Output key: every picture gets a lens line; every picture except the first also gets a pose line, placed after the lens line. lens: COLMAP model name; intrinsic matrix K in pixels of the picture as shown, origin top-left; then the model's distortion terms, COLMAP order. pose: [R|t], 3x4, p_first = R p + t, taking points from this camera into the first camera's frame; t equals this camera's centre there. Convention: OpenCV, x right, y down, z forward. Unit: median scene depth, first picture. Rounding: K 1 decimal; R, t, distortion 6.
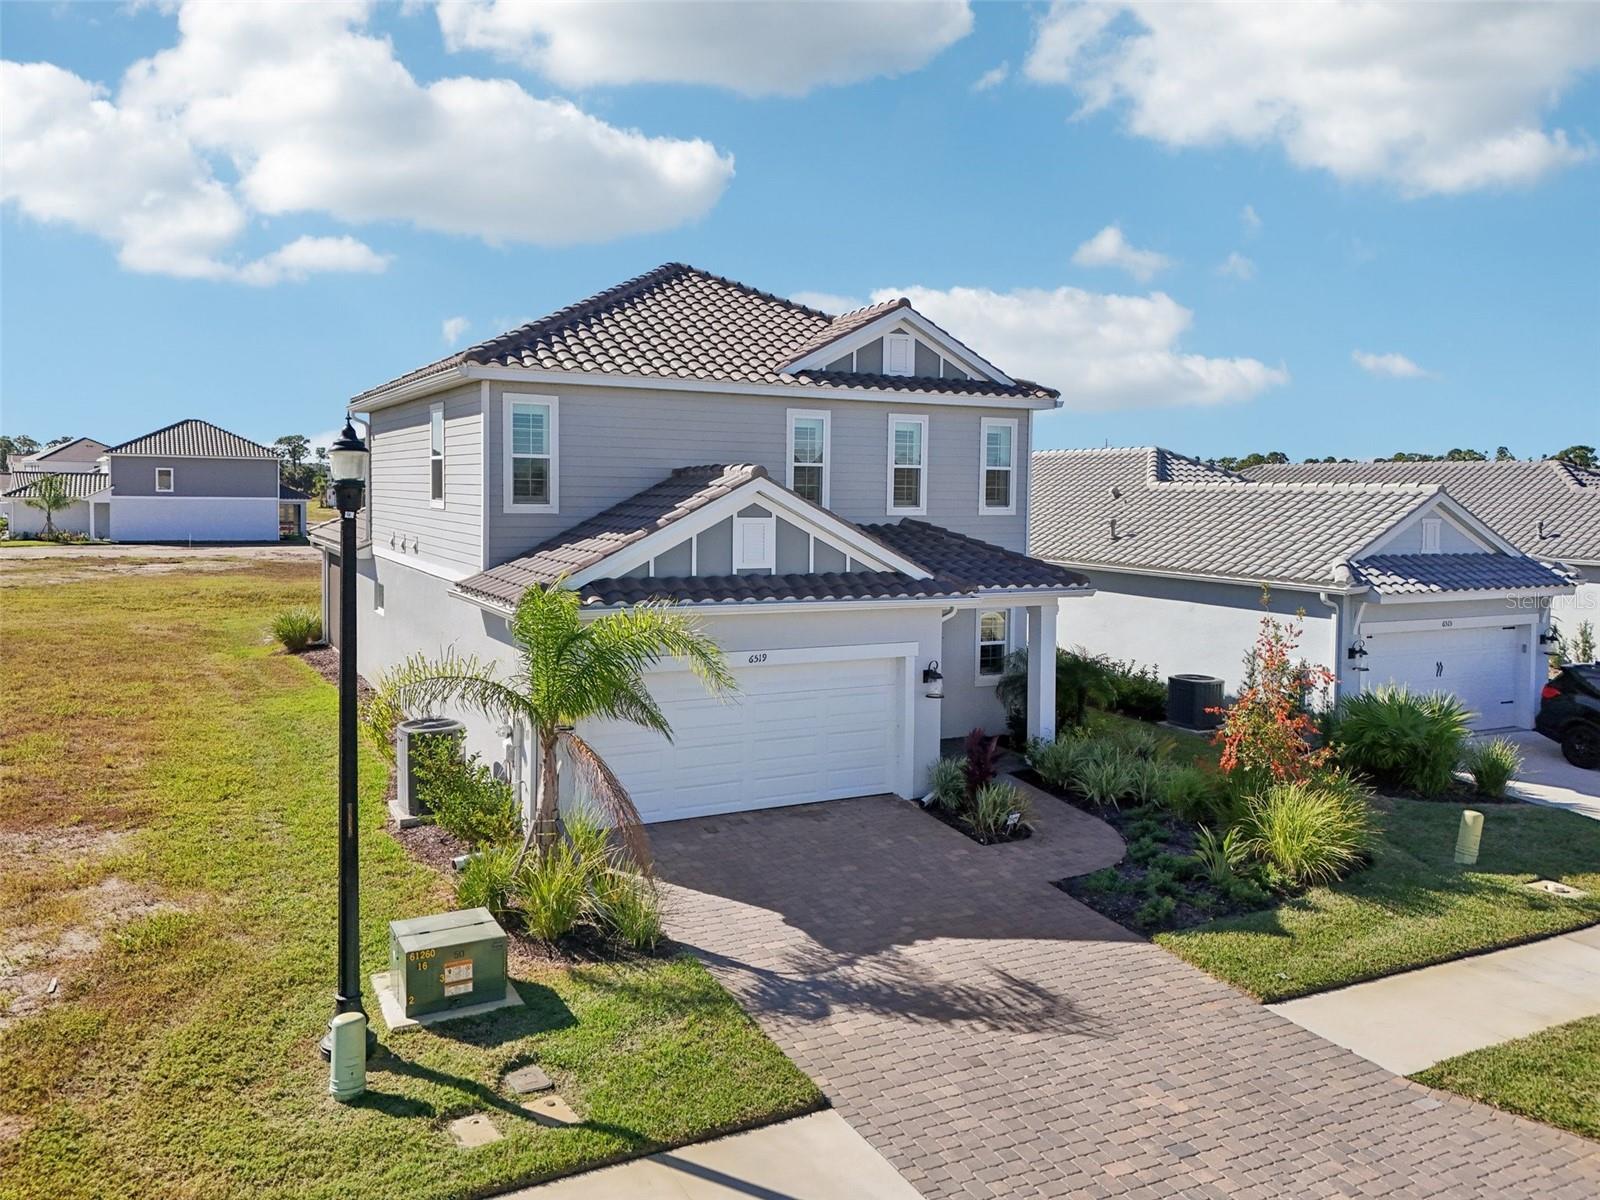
lens RADIAL K [[1213.4, 0, 785.4], [0, 1213.4, 533.1], [0, 0, 1]] dist [0.061406, -0.060065]
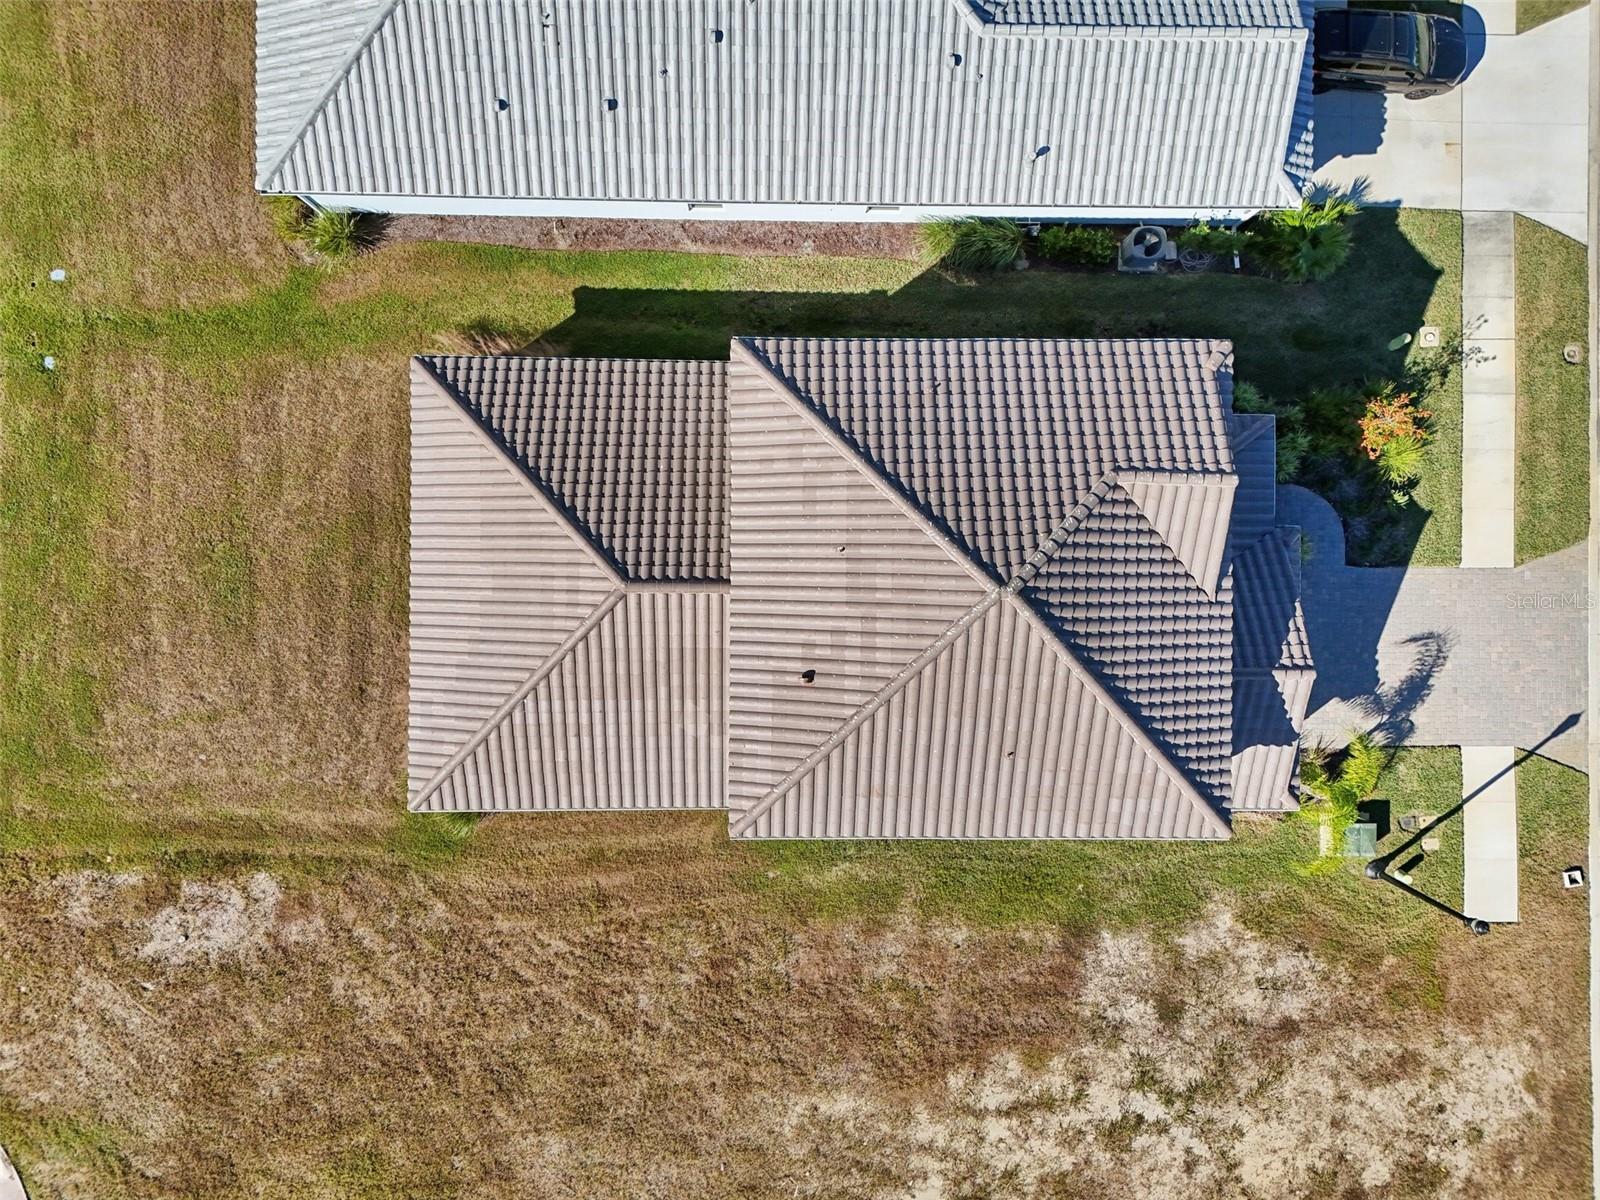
lens RADIAL K [[1171.8, 0, 794.2], [0, 1171.8, 601.3], [0, 0, 1]] dist [0.066288, -0.073316]
pose [[0.467243, -0.884116, 0.004749, -0.289730], [0.014093, 0.012819, 0.999819, -1.708748], [-0.884016, -0.467092, 0.018449, 1.655063]]
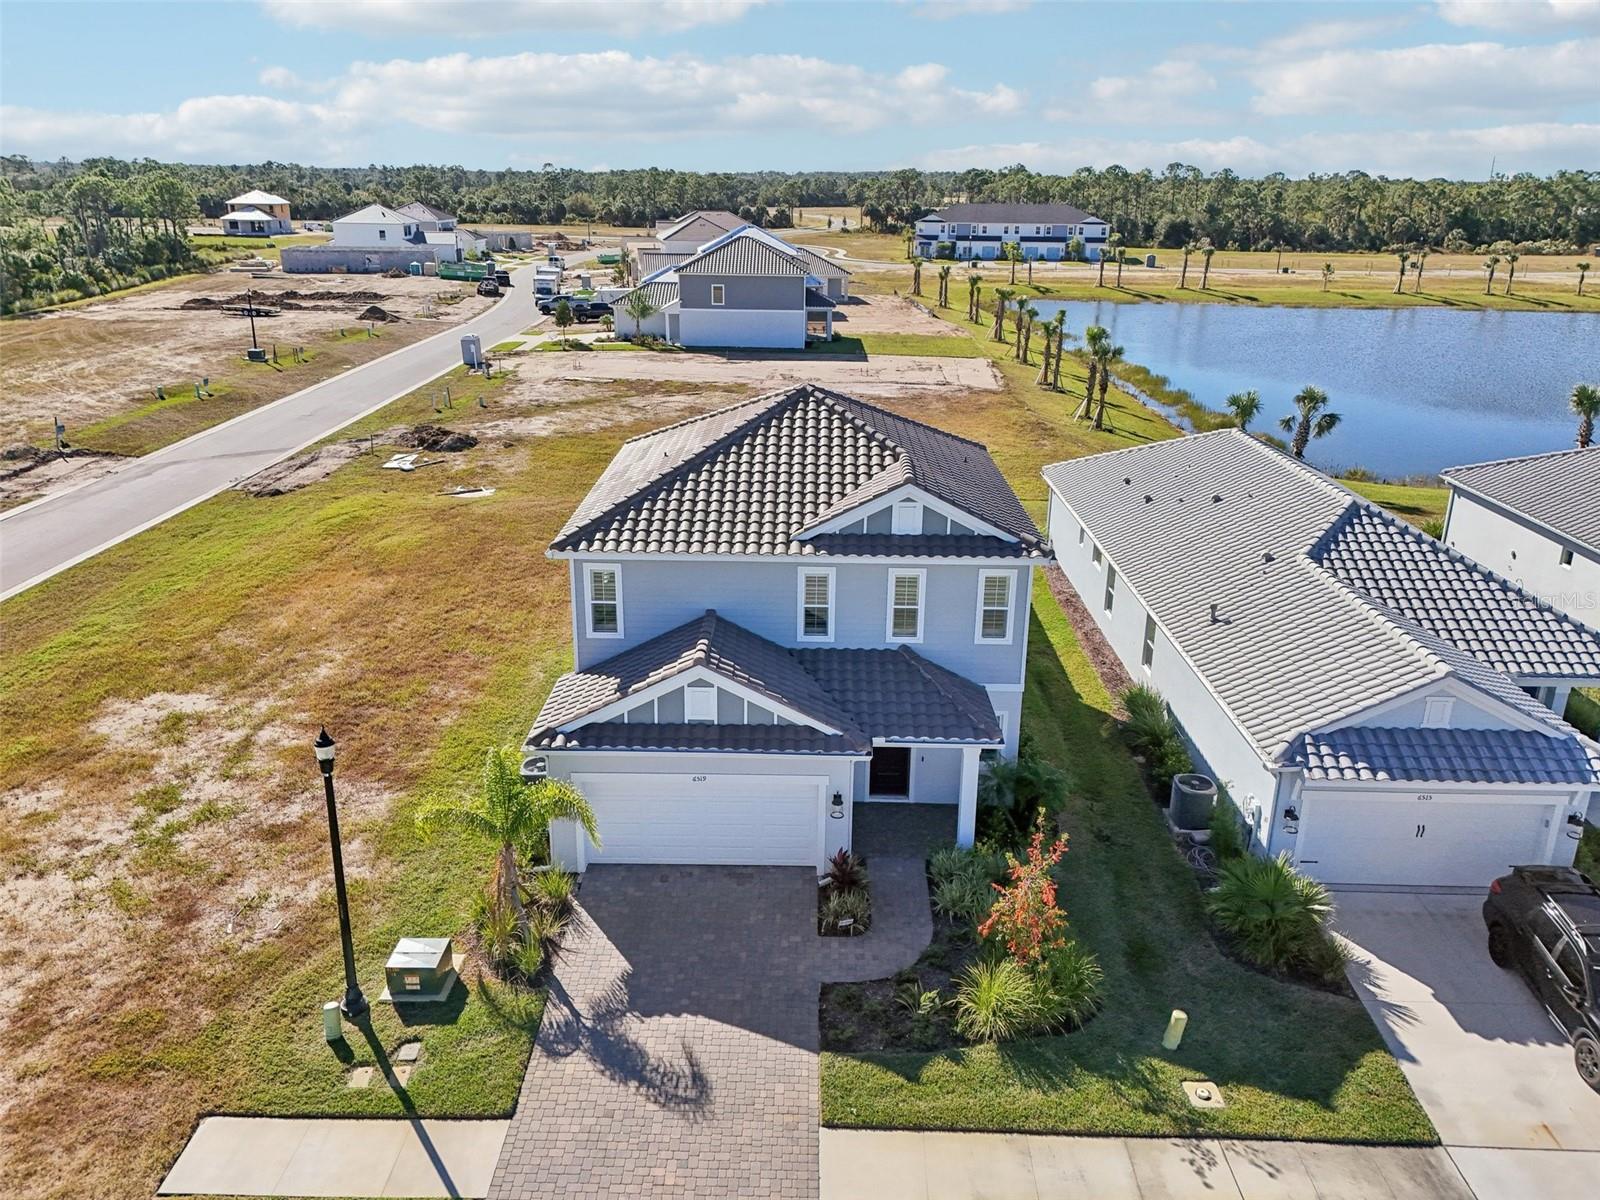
lens RADIAL K [[1181.8, 0, 795.6], [0, 1181.8, 598.3], [0, 0, 1]] dist [0.060305, -0.065255]
pose [[0.881614, 0.150725, -0.447256, 0.700809], [-0.016947, 0.957134, 0.289149, -0.533103], [0.471666, -0.247338, 0.846378, -0.117000]]
